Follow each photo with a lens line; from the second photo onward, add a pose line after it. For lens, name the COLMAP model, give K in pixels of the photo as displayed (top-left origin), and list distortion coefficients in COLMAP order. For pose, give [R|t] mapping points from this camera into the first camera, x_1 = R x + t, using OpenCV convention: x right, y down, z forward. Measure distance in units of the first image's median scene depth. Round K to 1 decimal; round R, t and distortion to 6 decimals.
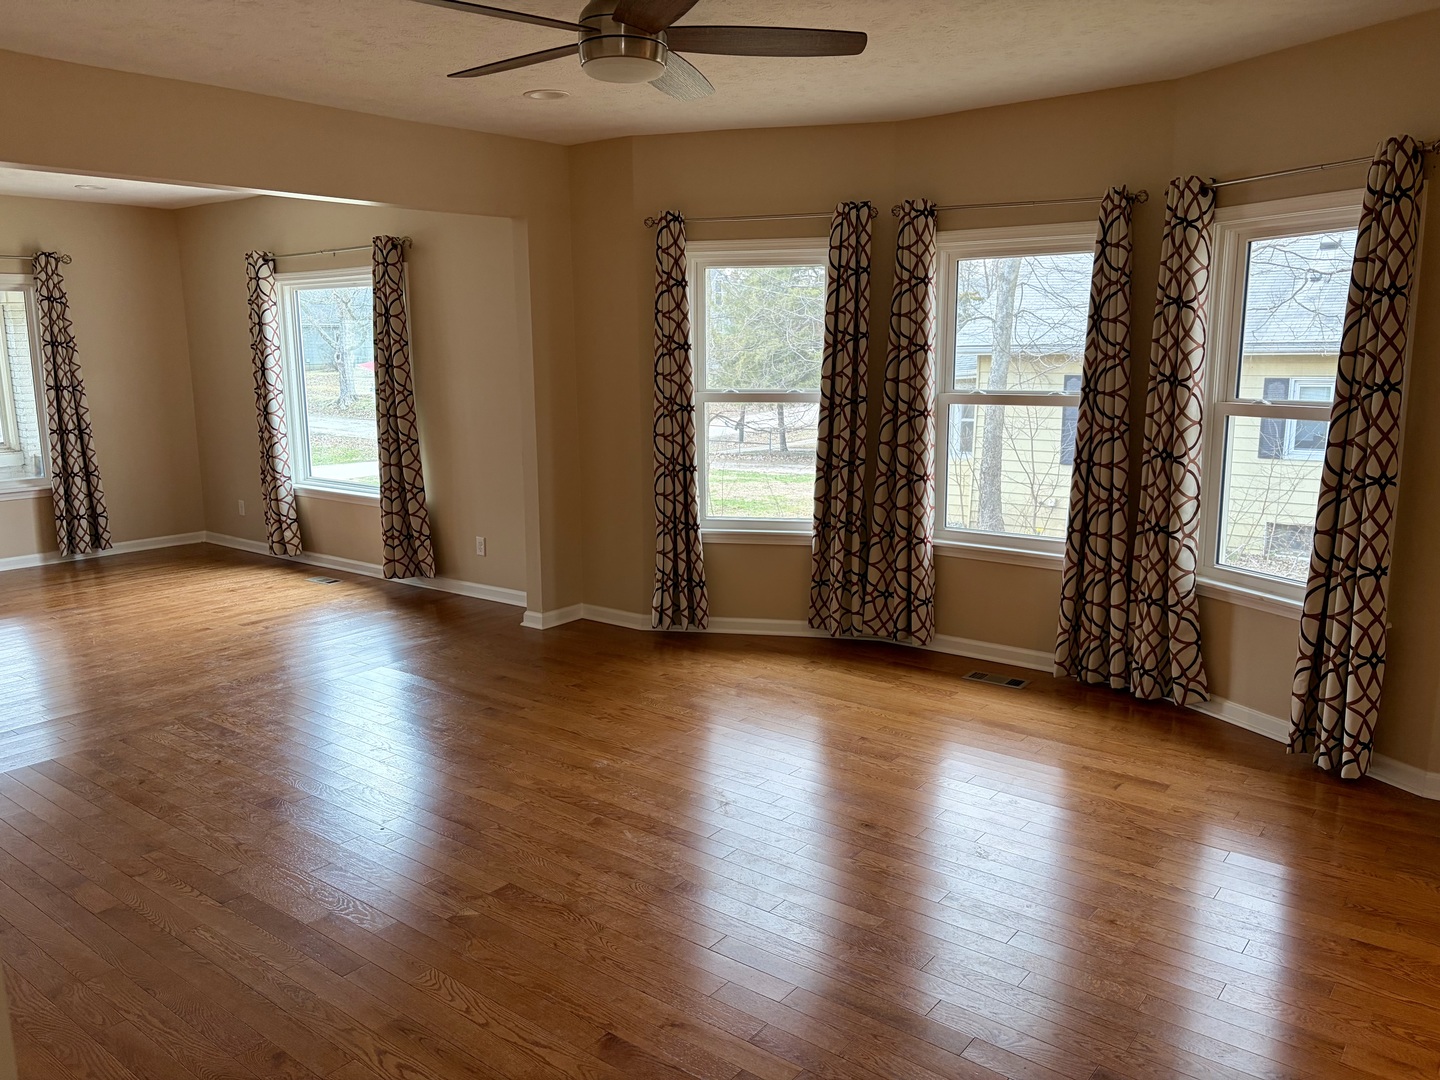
lens RADIAL K [[1086.8, 0, 723.5], [0, 1086.8, 538.6], [0, 0, 1]] dist [0.080934, -0.098752]
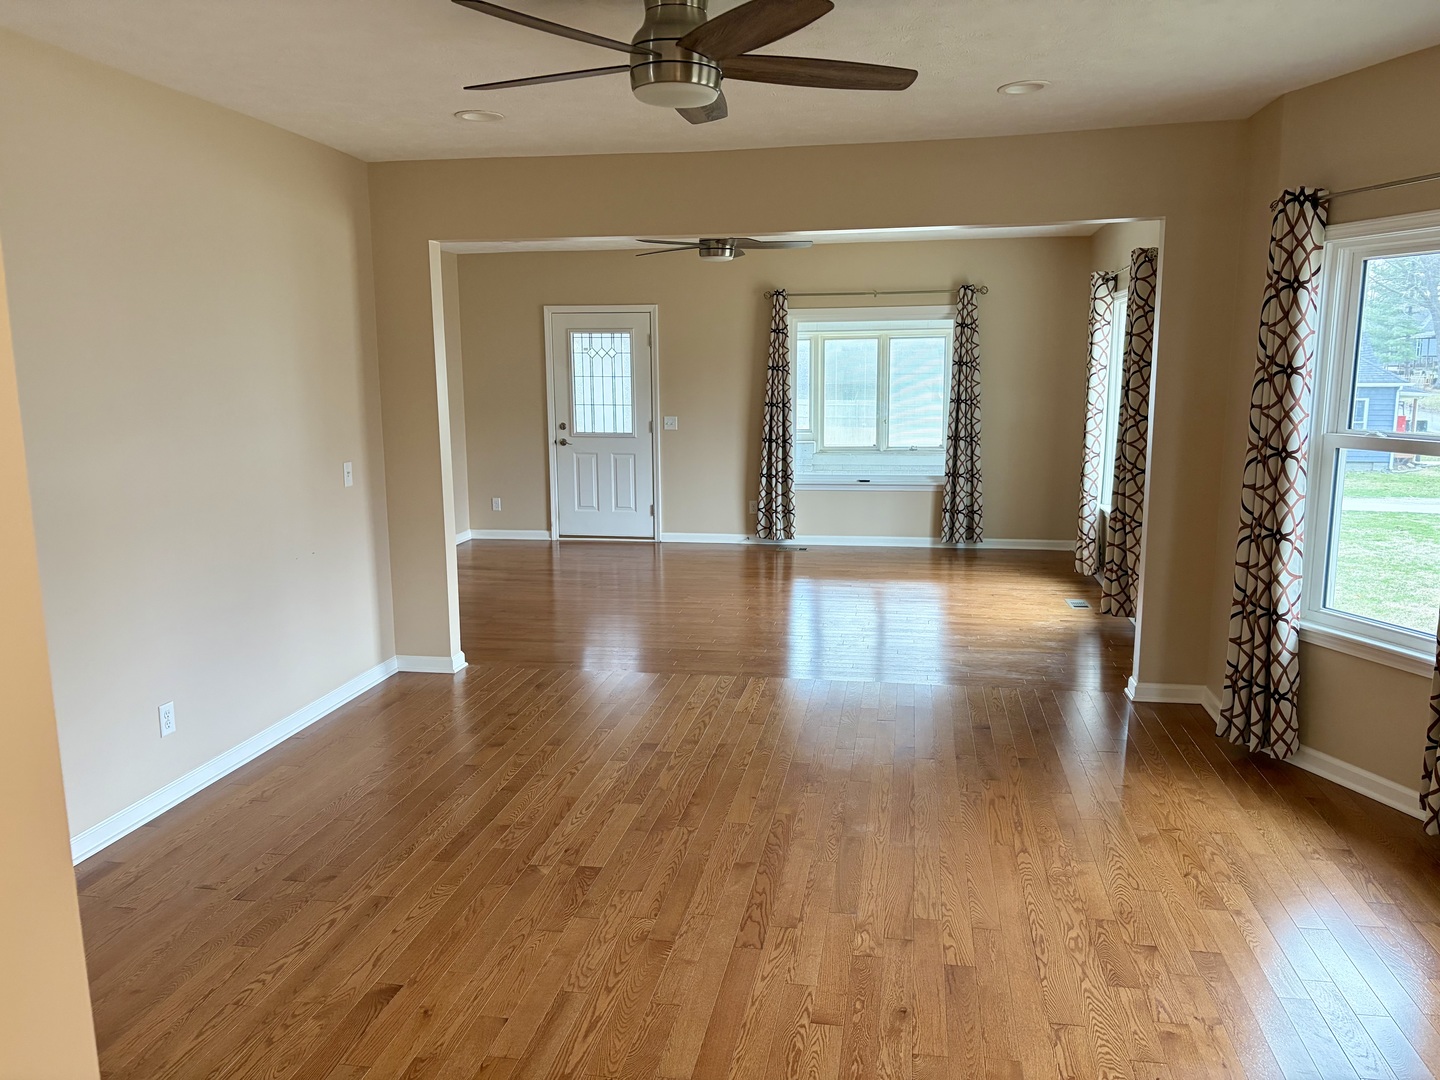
lens RADIAL K [[1086.5, 0, 722.3], [0, 1086.5, 544.2], [0, 0, 1]] dist [0.112494, -0.151989]
pose [[0.472916, 0.148628, -0.868482, 0.354050], [-0.153115, 0.984536, 0.085112, -0.052656], [0.867702, 0.092727, 0.488360, 0.254253]]
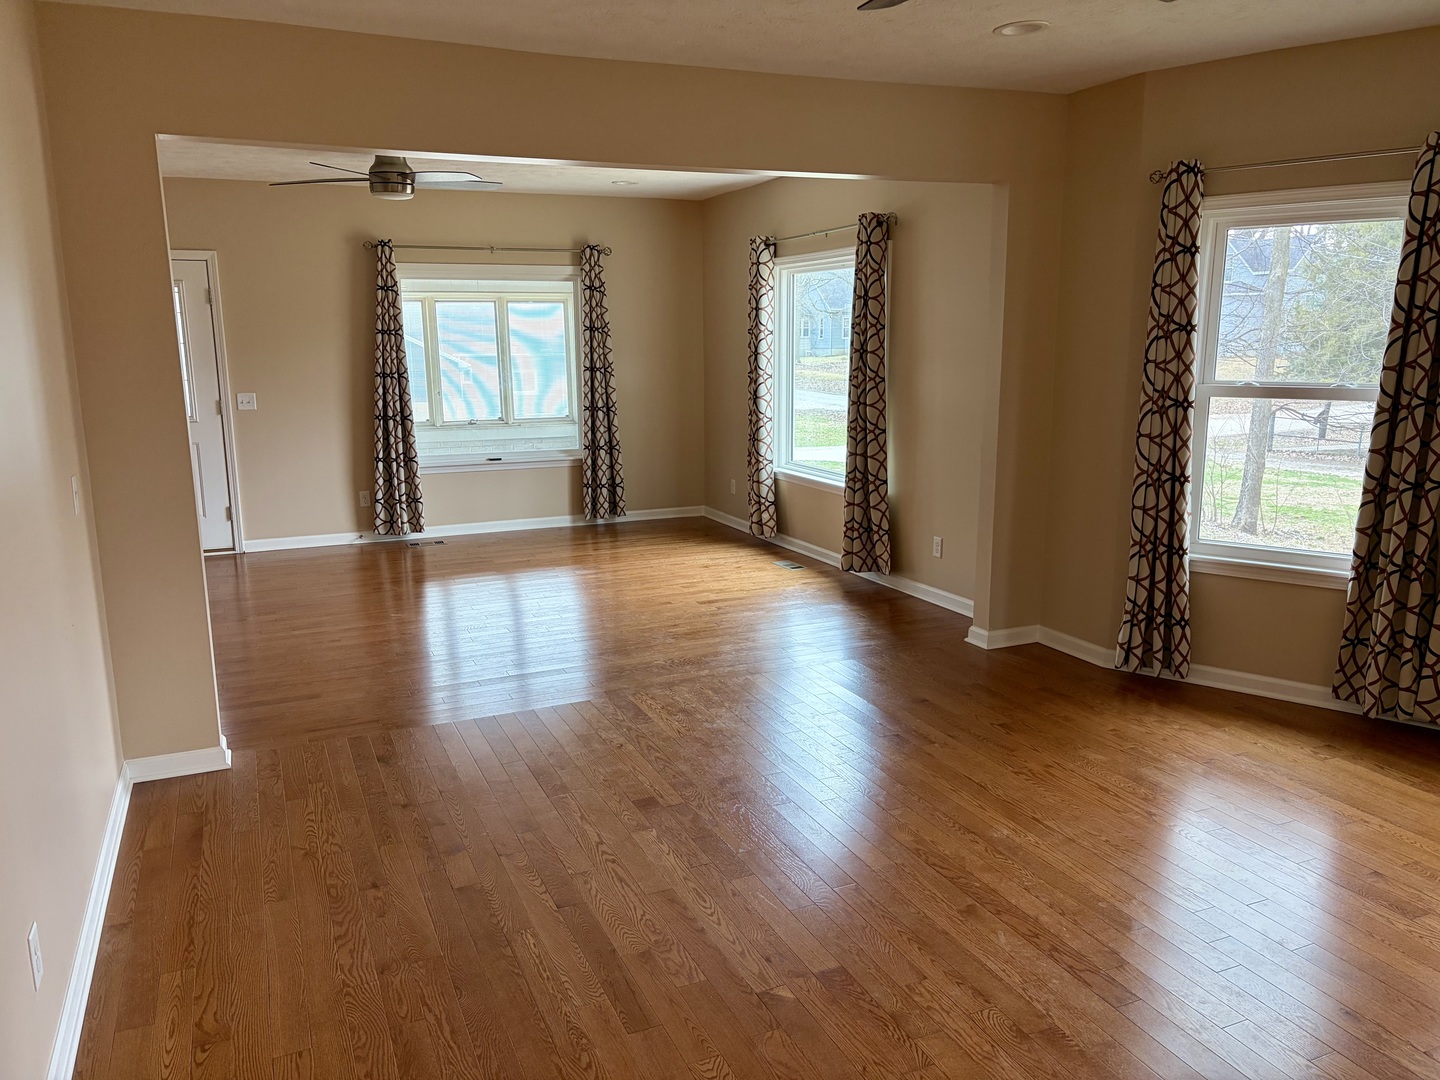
lens RADIAL K [[1086.5, 0, 722.3], [0, 1086.5, 544.2], [0, 0, 1]] dist [0.112494, -0.151989]
pose [[0.883299, 0.091889, -0.459716, 0.039665], [-0.083086, 0.995763, 0.039394, -0.016479], [0.461388, 0.003400, 0.887192, 0.095462]]
